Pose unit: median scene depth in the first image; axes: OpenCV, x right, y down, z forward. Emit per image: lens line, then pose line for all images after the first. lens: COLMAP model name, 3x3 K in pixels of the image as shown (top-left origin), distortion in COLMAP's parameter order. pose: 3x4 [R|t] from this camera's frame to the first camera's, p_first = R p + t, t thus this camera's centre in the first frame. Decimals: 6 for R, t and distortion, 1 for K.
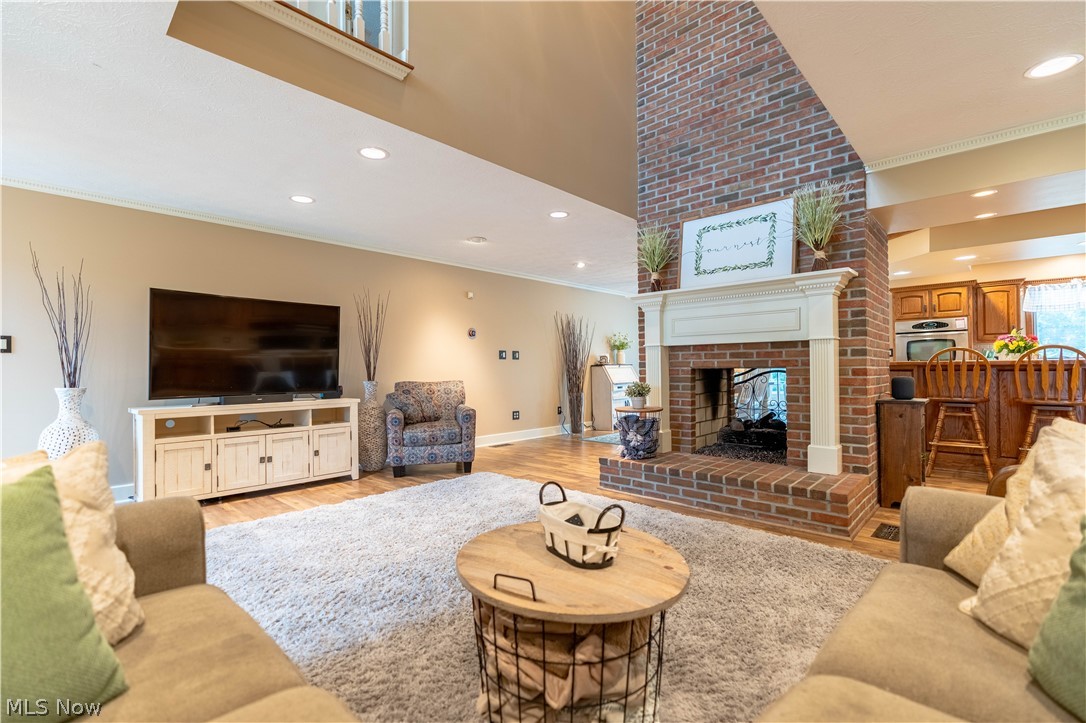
lens RADIAL K [[490.7, 0, 541.7], [0, 490.7, 366.8], [0, 0, 1]] dist [-0.001170, -0.000103]
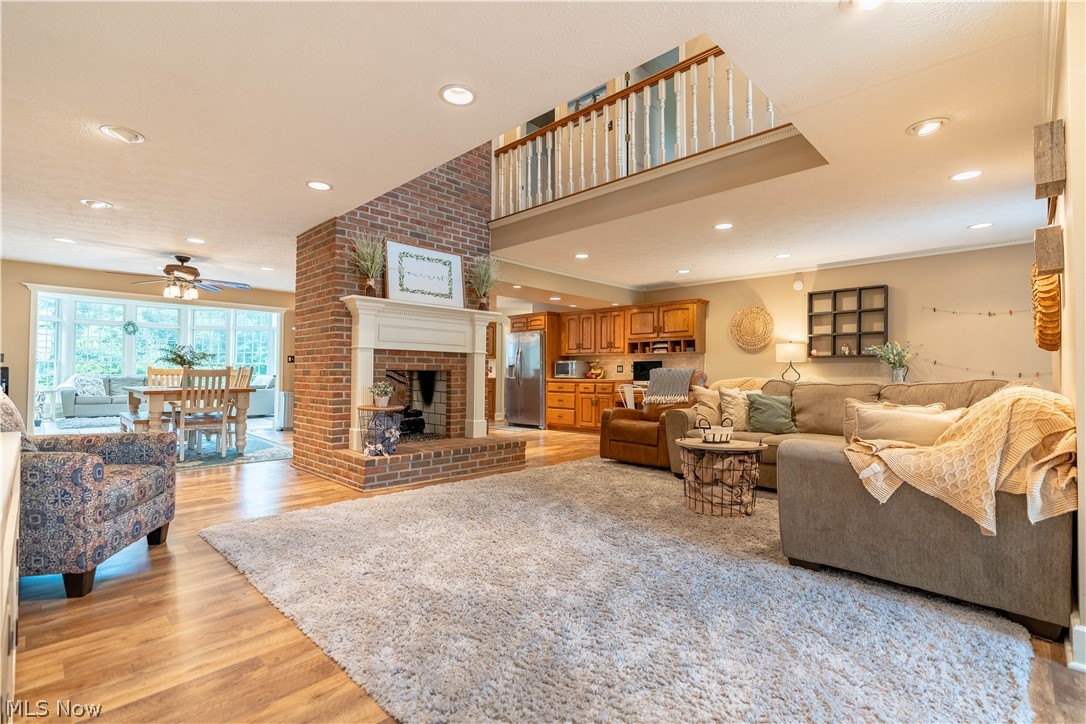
lens RADIAL K [[490.7, 0, 542.0], [0, 490.7, 365.9], [0, 0, 1]] dist [-0.001170, -0.000103]
pose [[0.027401, 0.021349, 0.999397, -0.887961], [-0.014402, 0.999677, -0.020960, 0.013906], [-0.999521, -0.013819, 0.027699, 0.656129]]
